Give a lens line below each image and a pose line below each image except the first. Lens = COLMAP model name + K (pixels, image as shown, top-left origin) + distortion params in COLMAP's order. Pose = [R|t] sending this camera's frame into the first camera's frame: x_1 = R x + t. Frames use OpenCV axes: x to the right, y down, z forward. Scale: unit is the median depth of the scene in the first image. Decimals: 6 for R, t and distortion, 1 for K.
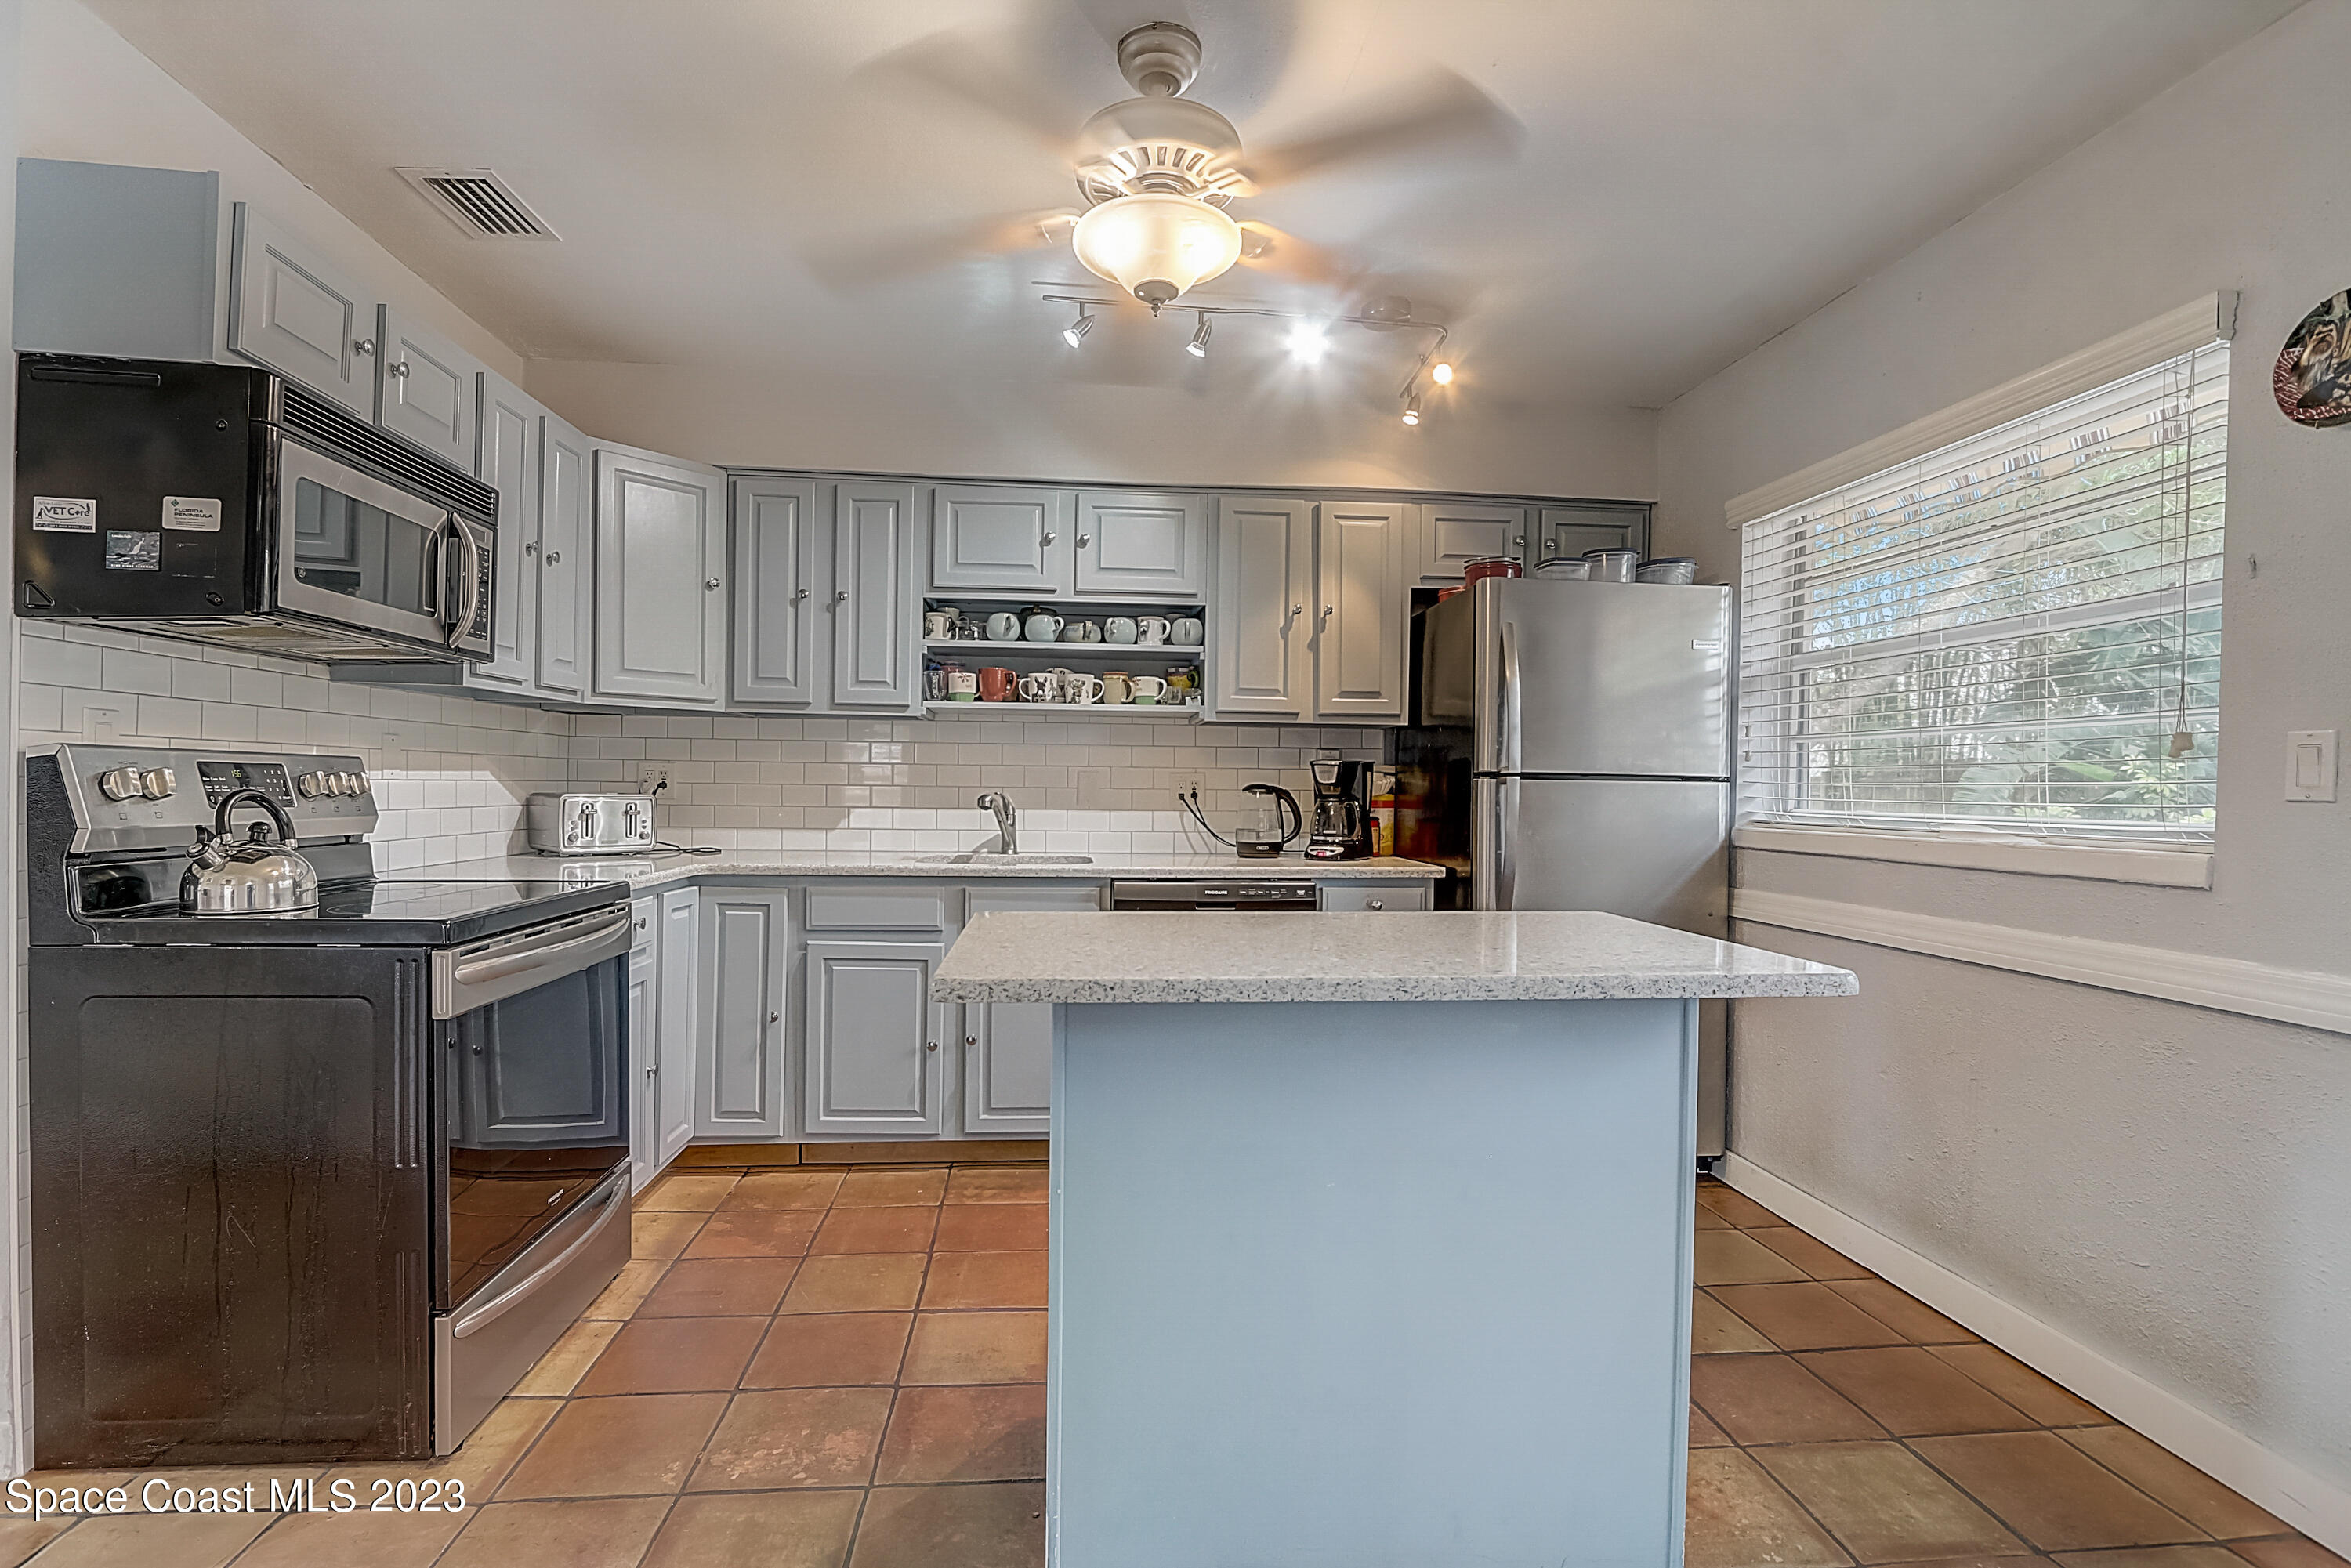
lens RADIAL K [[1076.4, 0, 1150.2], [0, 1076.4, 796.2], [0, 0, 1]] dist [-0.019652, 0.004387]
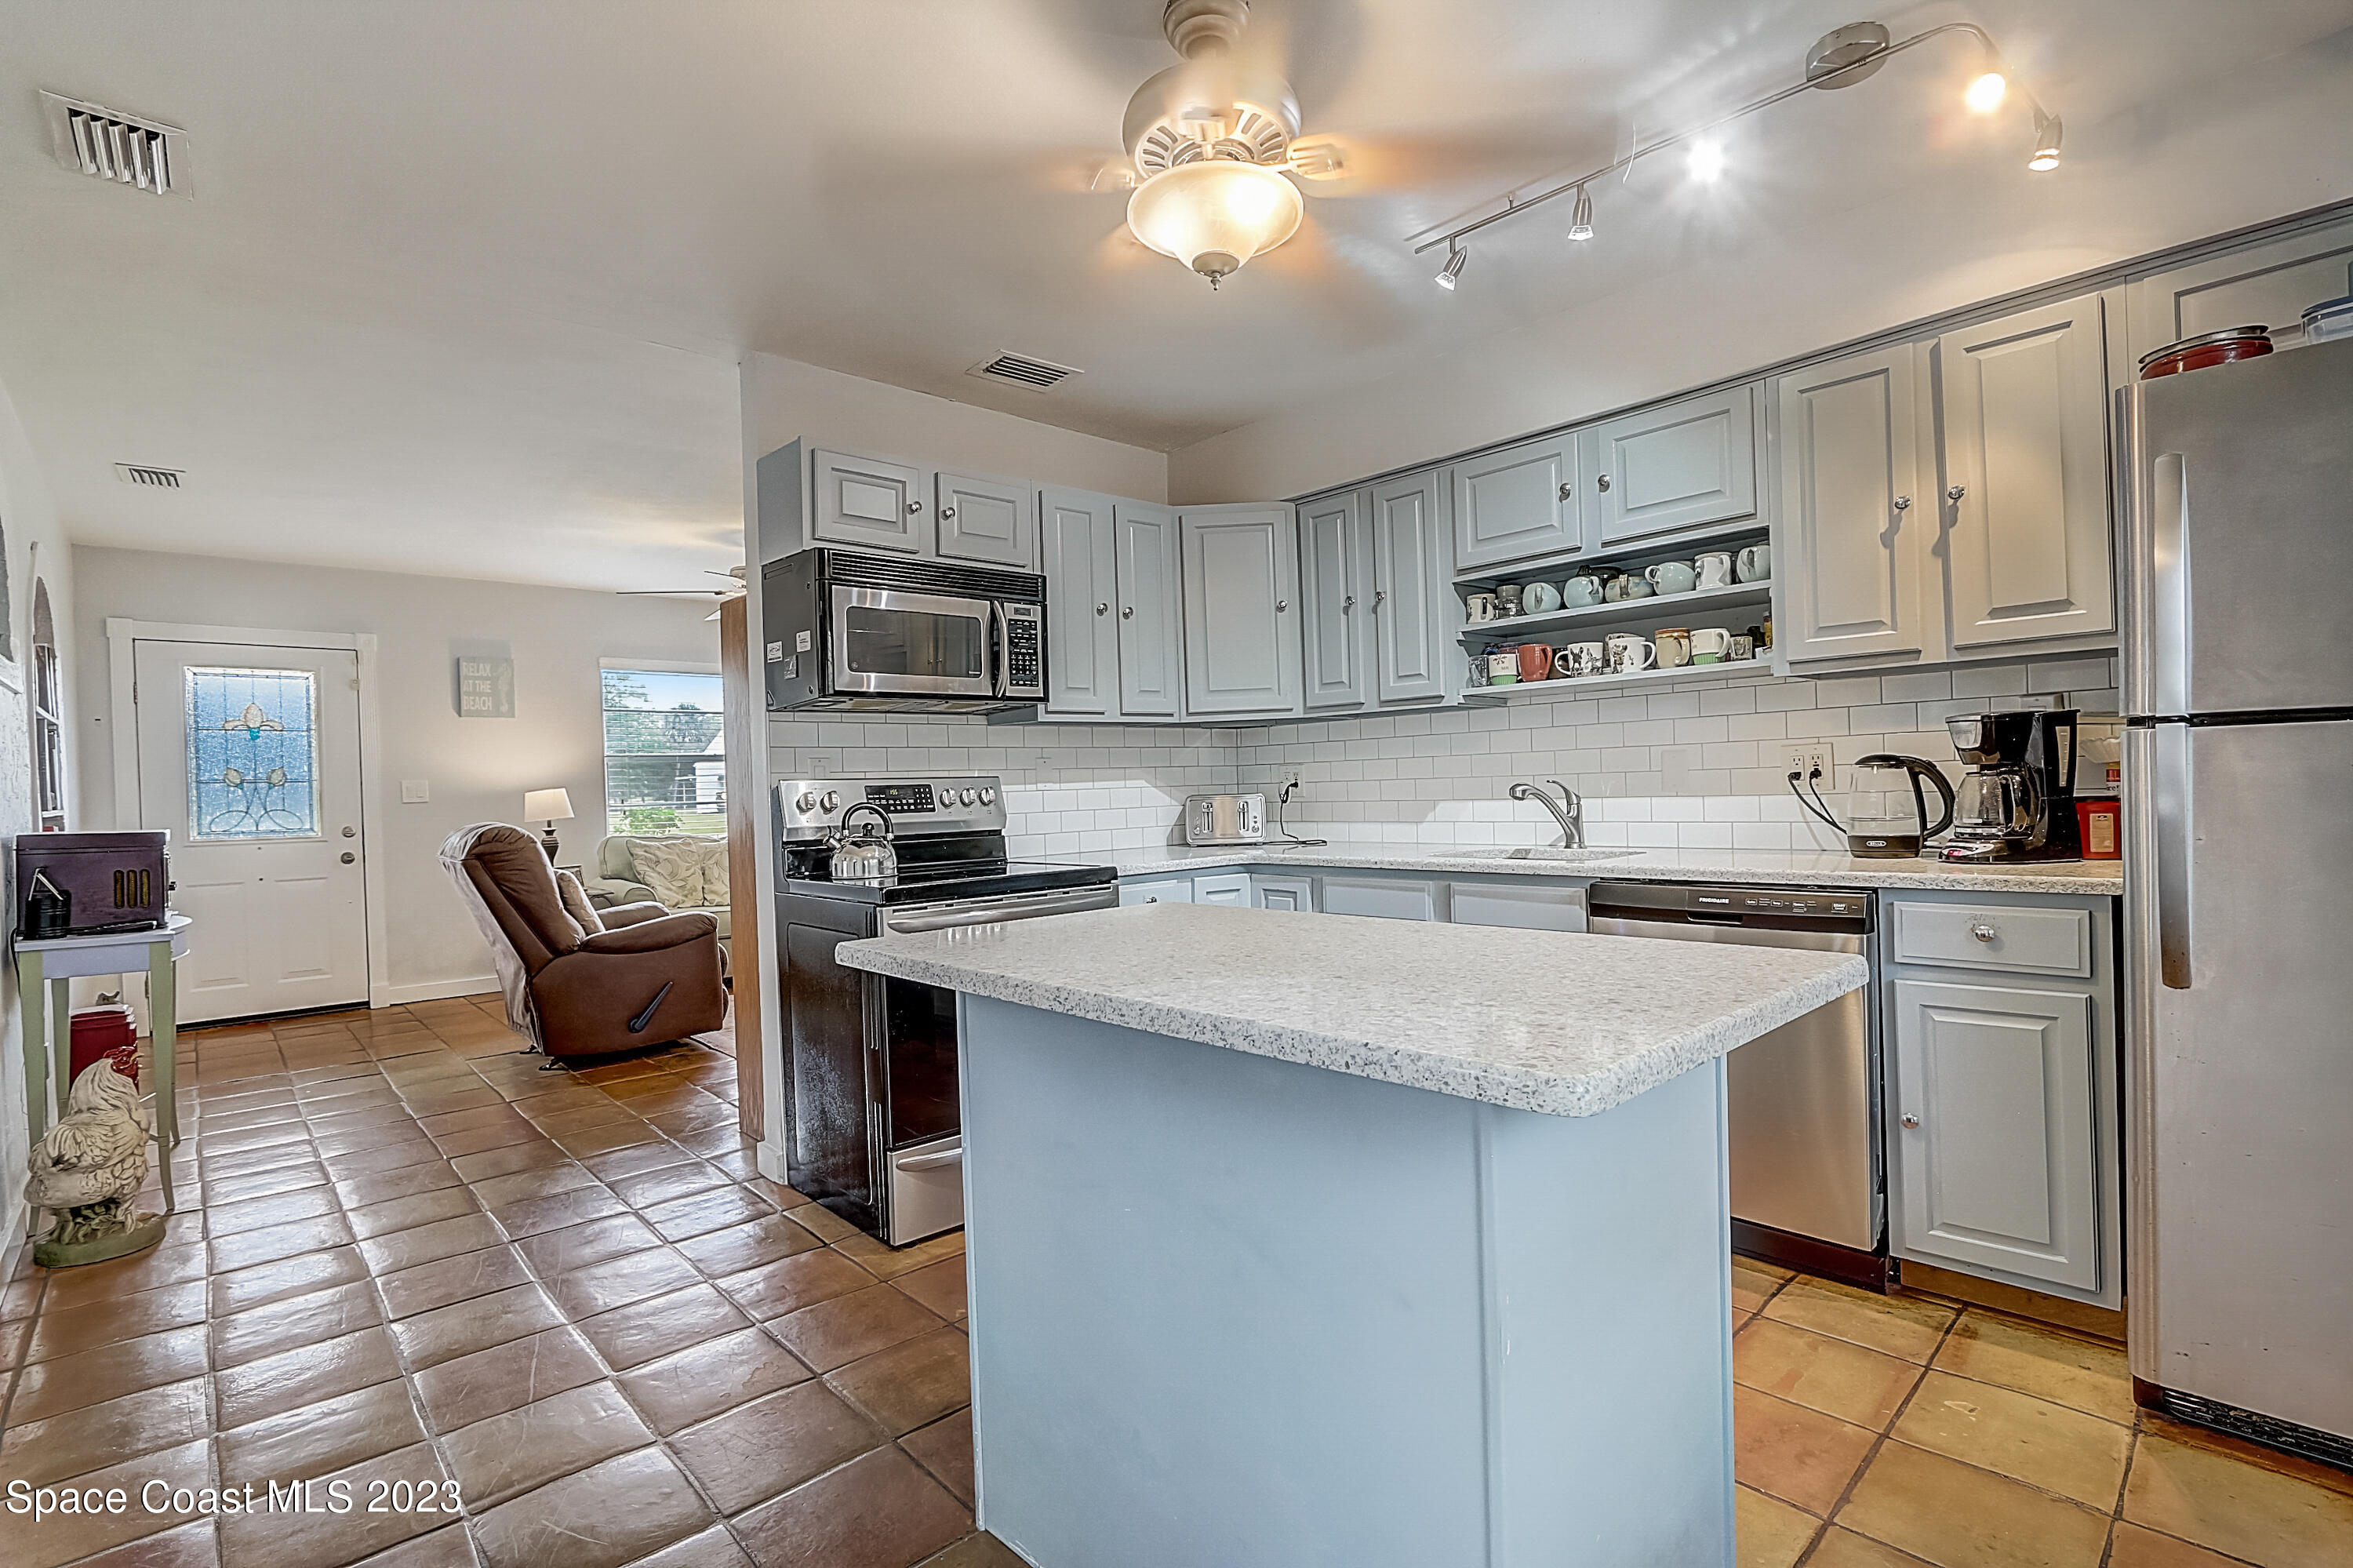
lens RADIAL K [[1074.7, 0, 1158.3], [0, 1074.7, 797.5], [0, 0, 1]] dist [-0.020326, 0.003938]
pose [[0.611170, -0.025535, -0.791087, 0.379667], [0.033144, 0.999428, -0.006654, 0.006205], [0.790805, -0.022153, 0.611667, 0.191588]]
